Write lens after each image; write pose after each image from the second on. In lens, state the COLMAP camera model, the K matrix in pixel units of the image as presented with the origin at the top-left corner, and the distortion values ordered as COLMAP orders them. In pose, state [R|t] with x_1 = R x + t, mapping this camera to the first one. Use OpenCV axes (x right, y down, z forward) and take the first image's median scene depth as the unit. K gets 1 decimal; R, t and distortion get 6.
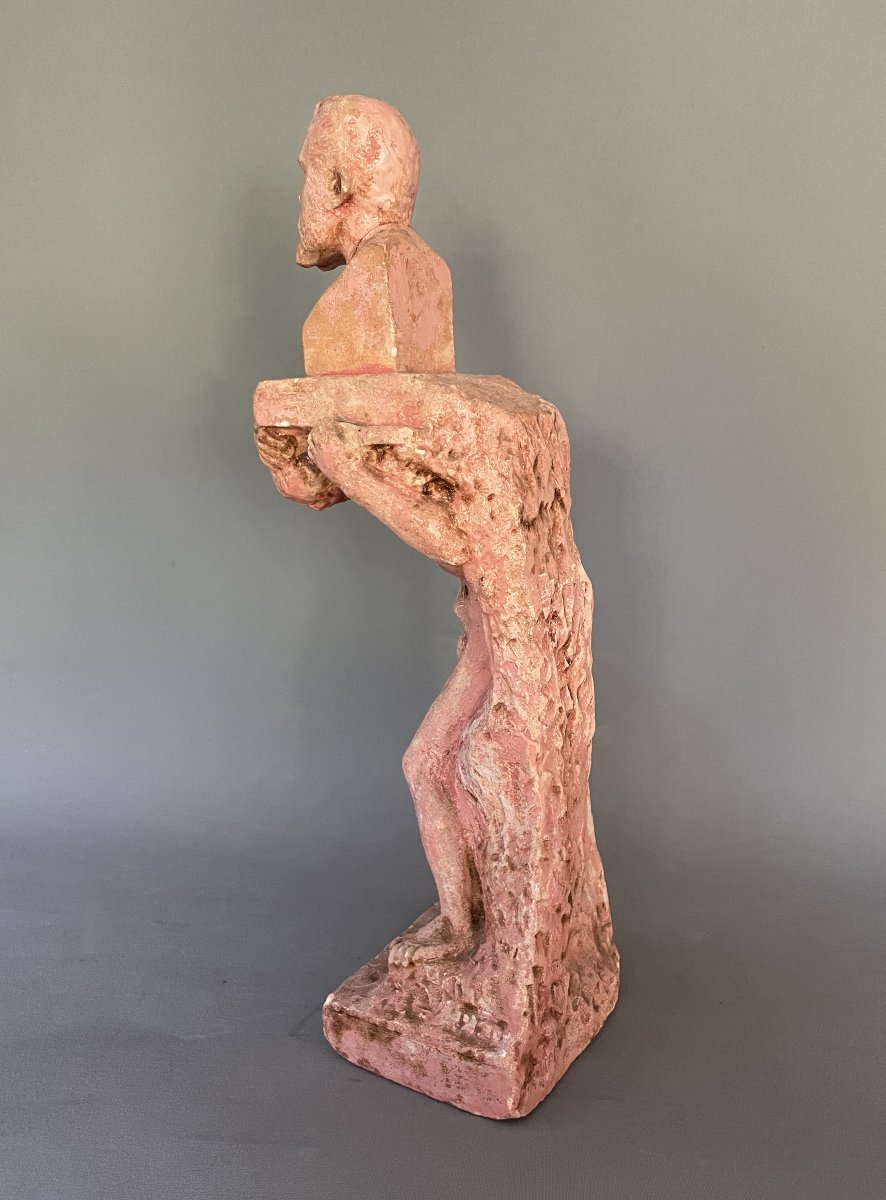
lens RADIAL K [[933.8, 0, 442.7], [0, 933.8, 616.3], [0, 0, 1]] dist [0.004137, 0.001490]
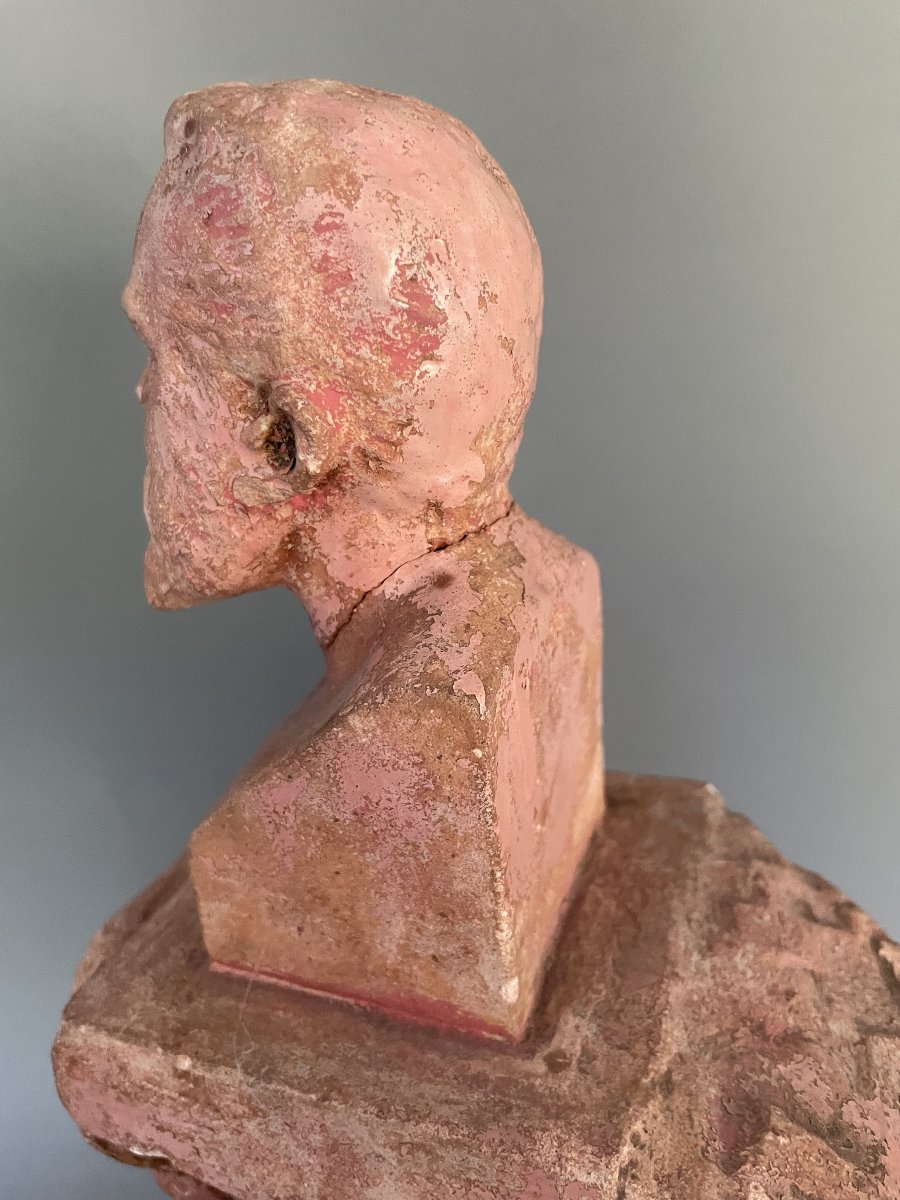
lens RADIAL K [[930.4, 0, 447.3], [0, 930.4, 586.7], [0, 0, 1]] dist [0.050990, -0.130461]
pose [[0.991112, -0.065275, 0.115919, -0.097794], [0.051132, 0.991329, 0.121046, -0.445860], [-0.122815, -0.114043, 0.985855, 0.715624]]
